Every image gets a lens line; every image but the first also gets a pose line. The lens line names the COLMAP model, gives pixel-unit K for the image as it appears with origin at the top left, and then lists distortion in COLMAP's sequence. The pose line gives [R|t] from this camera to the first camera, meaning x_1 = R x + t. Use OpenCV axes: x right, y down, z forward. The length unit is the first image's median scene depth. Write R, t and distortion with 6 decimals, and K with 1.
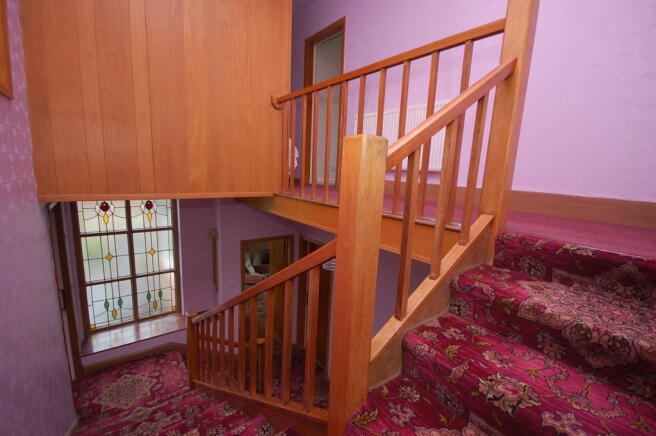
lens RADIAL K [[287.6, 0, 327.1], [0, 287.6, 219.6], [0, 0, 1]] dist [-0.005484, -0.000952]
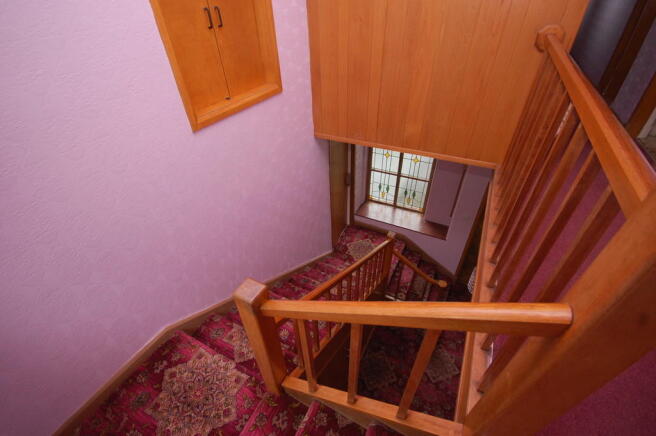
lens RADIAL K [[287.6, 0, 328.9], [0, 287.6, 220.6], [0, 0, 1]] dist [-0.005484, -0.000952]
pose [[0.432371, 0.517578, -0.738355, 0.226149], [-0.108970, 0.842843, 0.527011, -0.263700], [0.895087, -0.147406, 0.420822, 0.168980]]
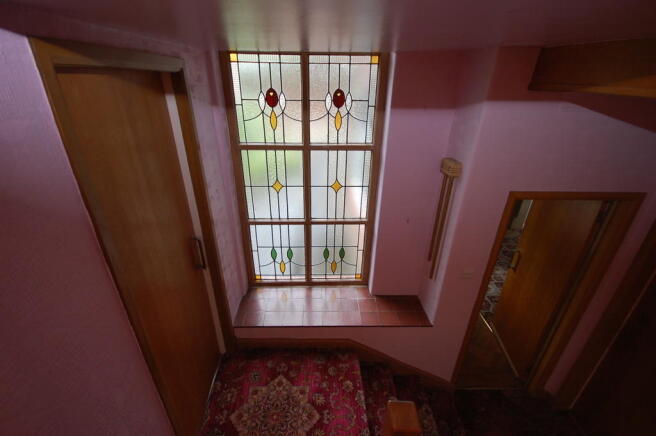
lens RADIAL K [[287.6, 0, 327.6], [0, 287.6, 221.2], [0, 0, 1]] dist [-0.005484, -0.000952]
pose [[0.812356, 0.220900, -0.539705, -0.302862], [-0.078356, 0.958434, 0.274345, 0.022194], [0.577874, -0.180577, 0.795898, 0.528292]]
